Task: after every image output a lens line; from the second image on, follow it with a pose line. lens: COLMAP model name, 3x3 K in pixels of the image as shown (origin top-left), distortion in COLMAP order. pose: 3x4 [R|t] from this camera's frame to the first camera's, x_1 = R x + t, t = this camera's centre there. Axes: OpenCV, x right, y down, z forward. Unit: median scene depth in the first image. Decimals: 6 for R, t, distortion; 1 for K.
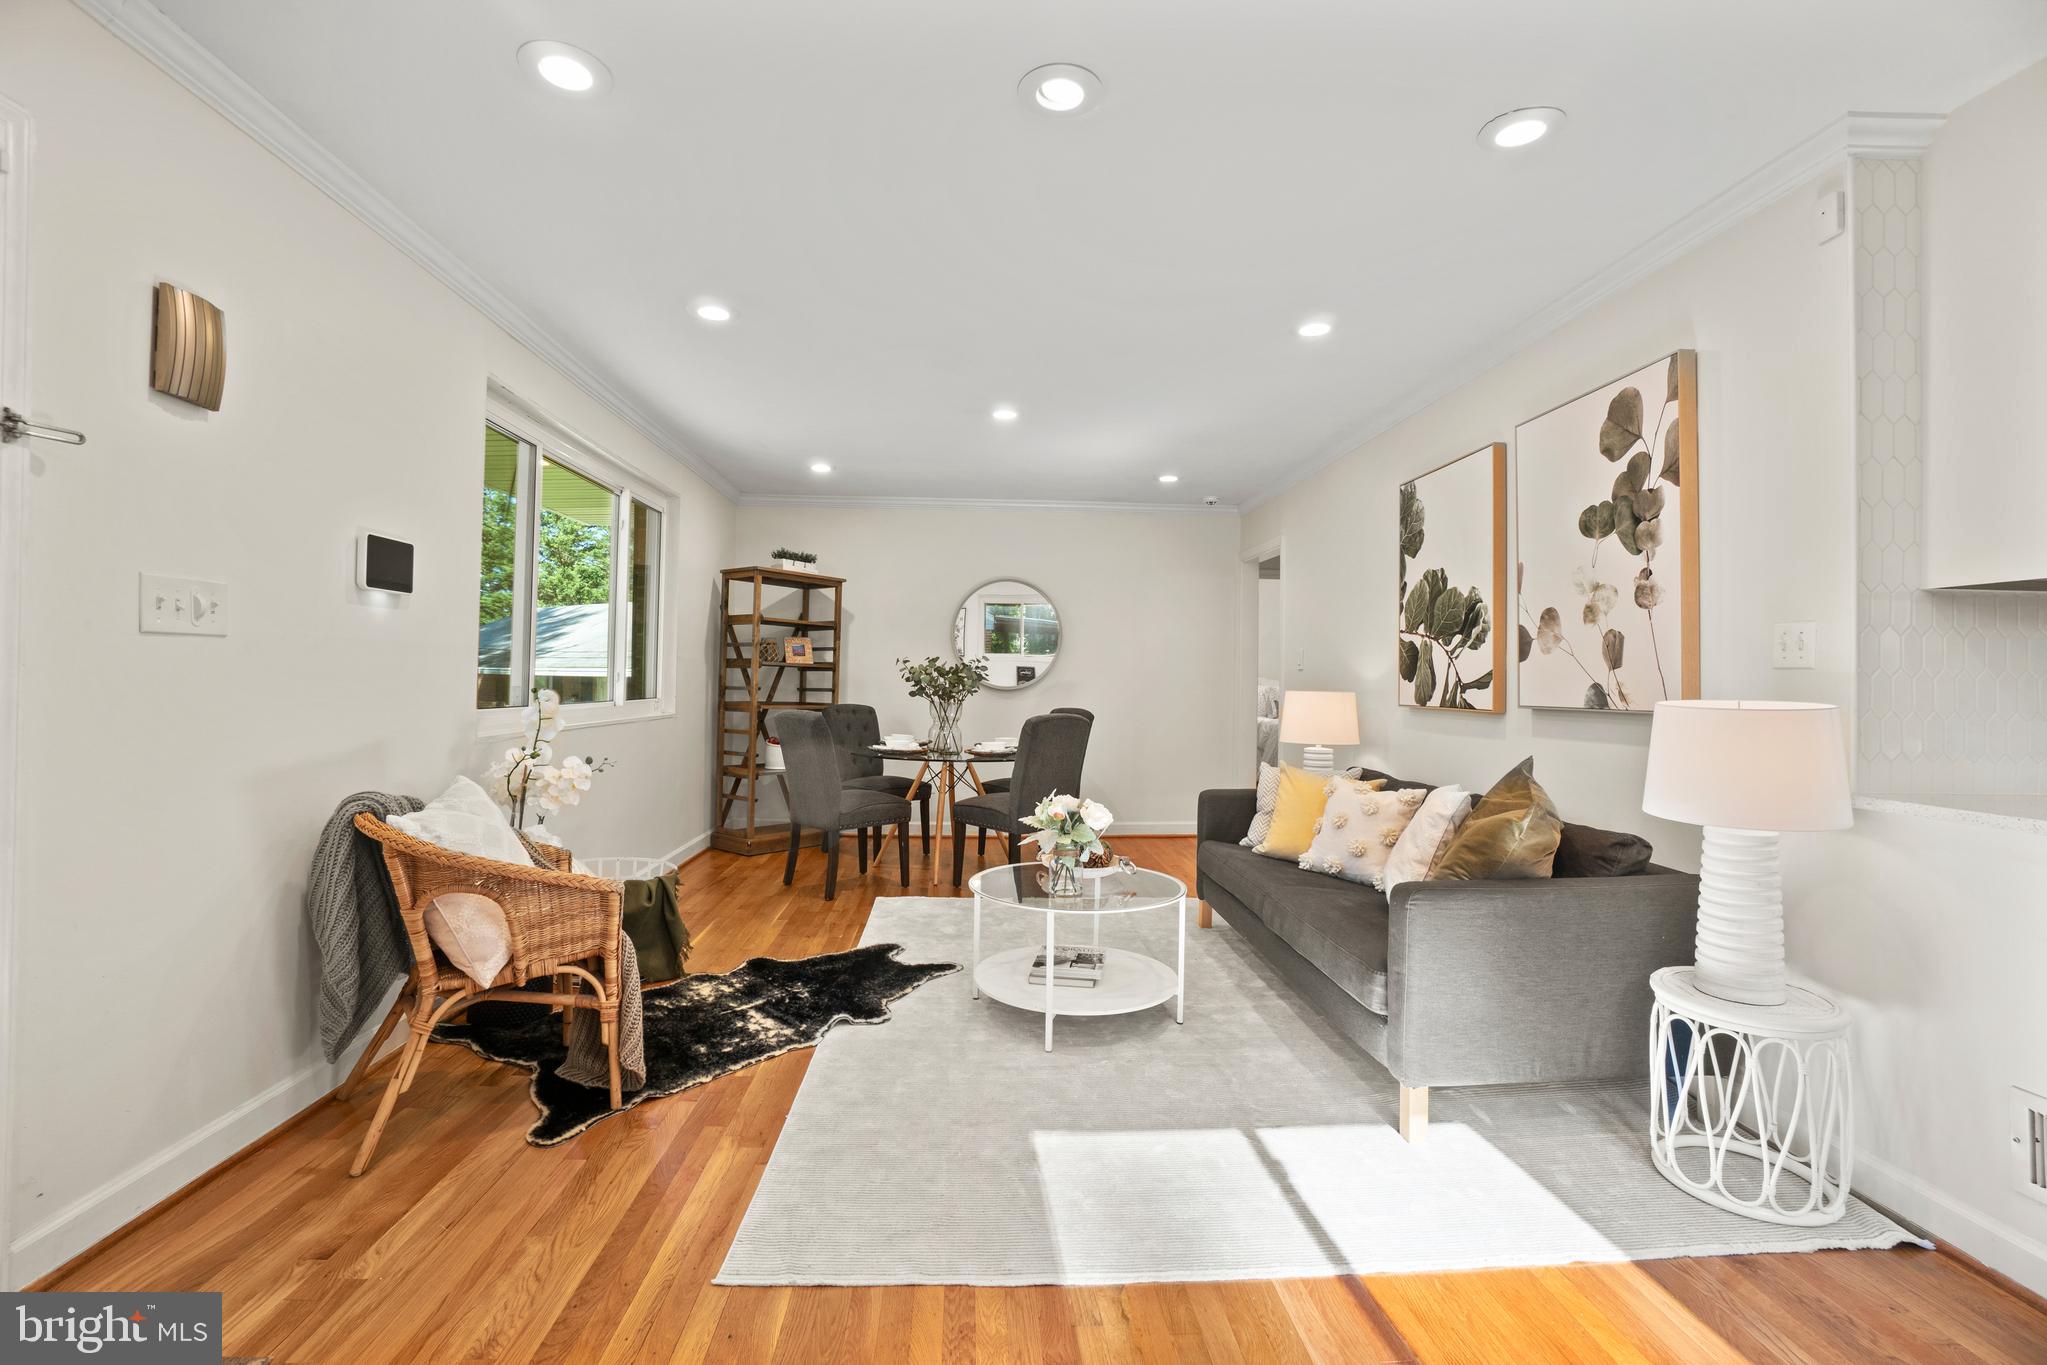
lens RADIAL K [[909.7, 0, 1011.5], [0, 909.7, 679.1], [0, 0, 1]] dist [-0.062167, 0.022762]
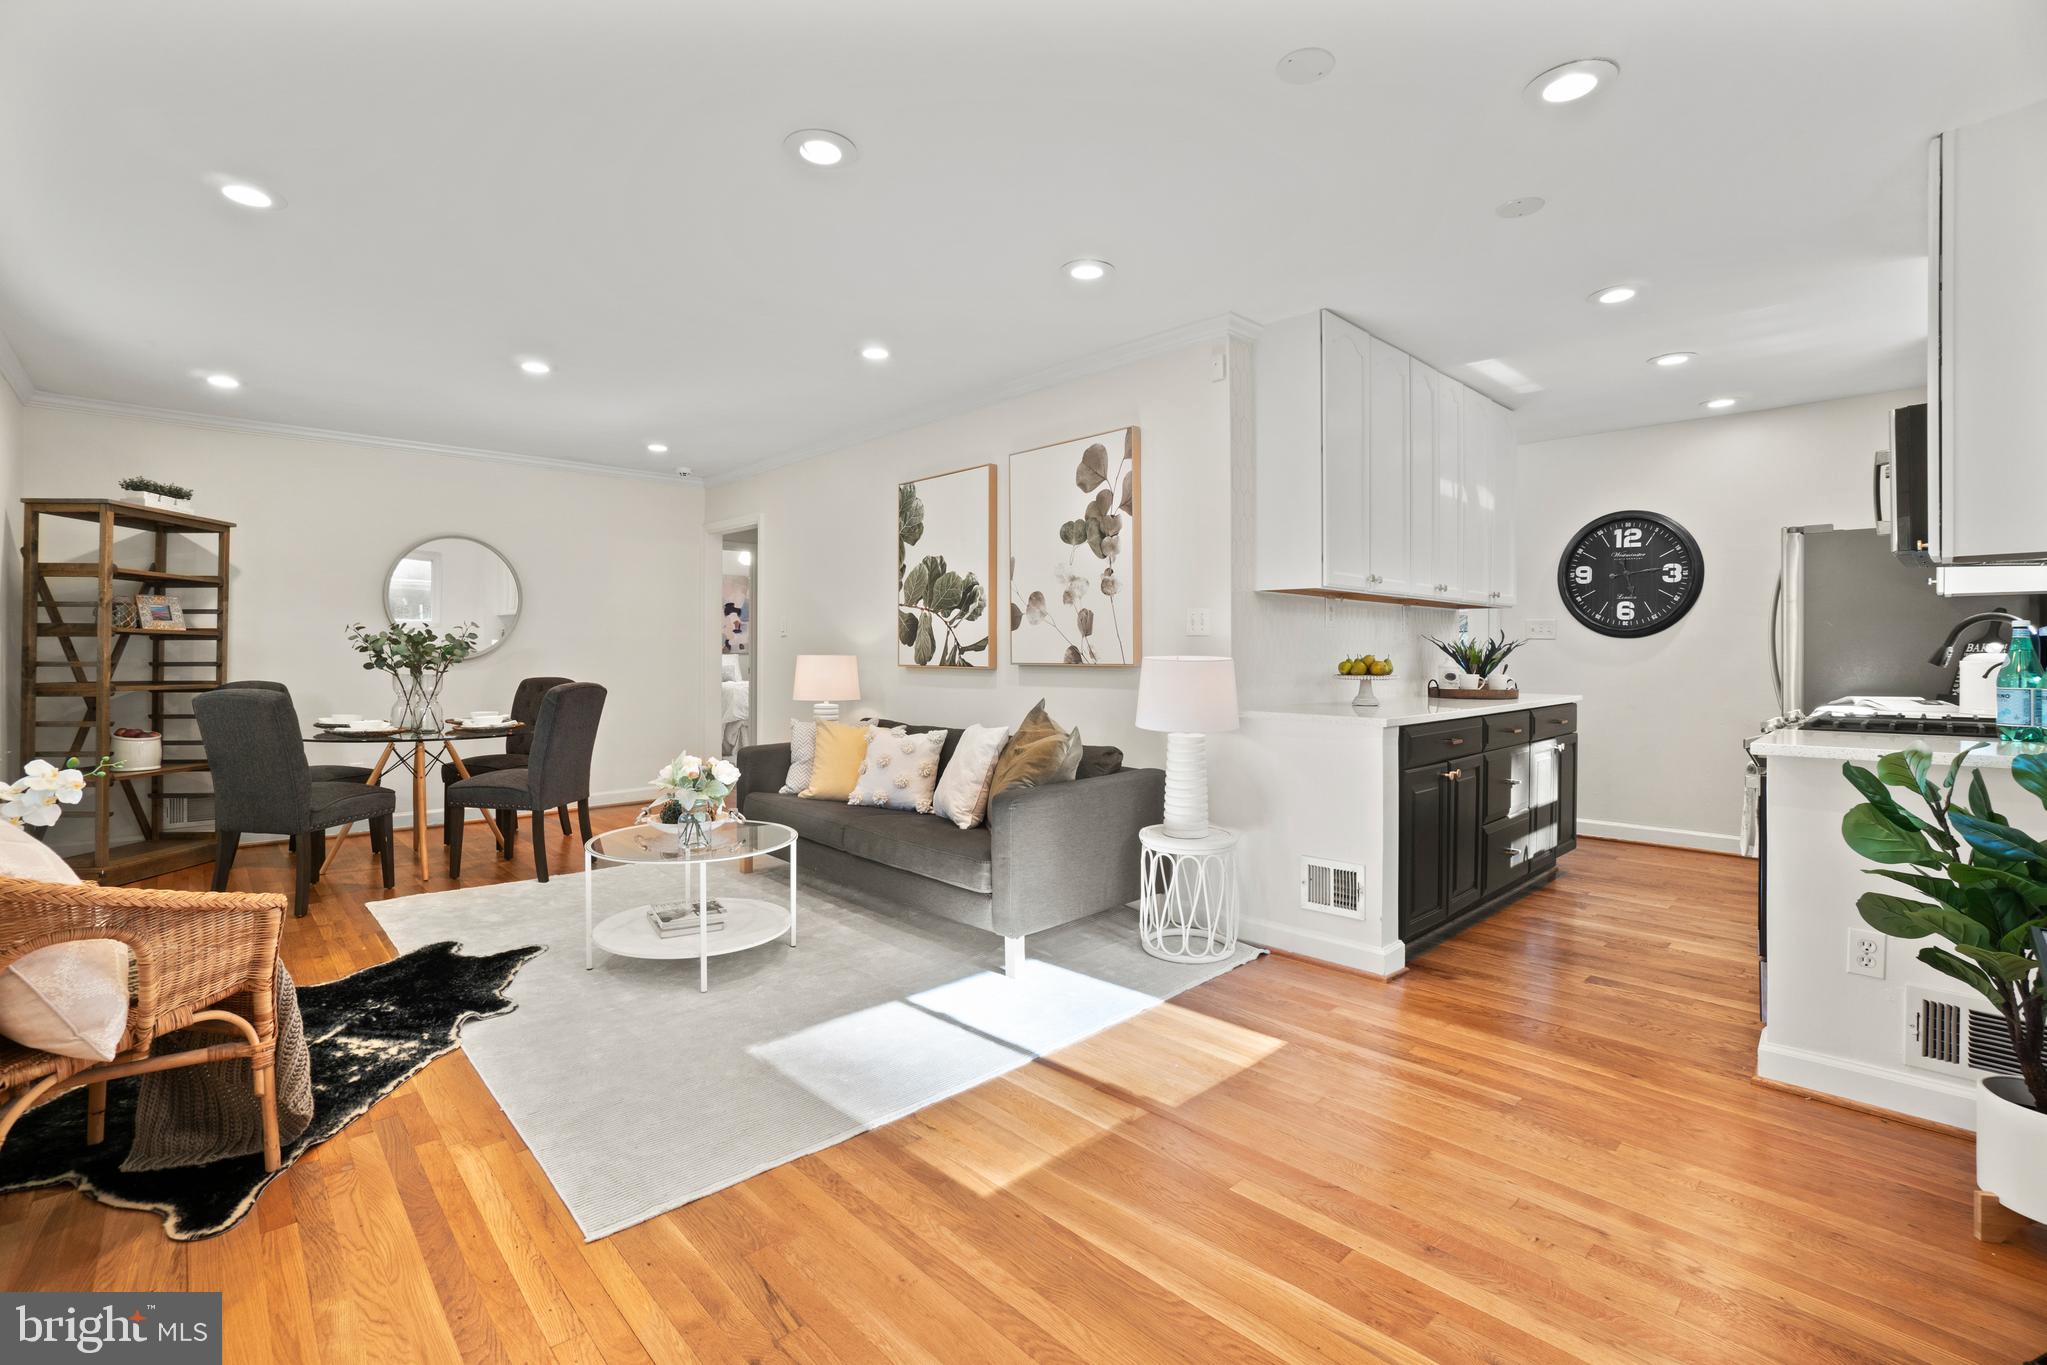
lens RADIAL K [[895.0, 0, 1020.1], [0, 895.0, 664.0], [0, 0, 1]] dist [-0.058829, 0.020988]
pose [[0.763005, -0.022529, 0.646000, -0.327294], [0.007639, 0.999637, 0.025839, -0.003922], [-0.646347, -0.014780, 0.762900, -0.044234]]
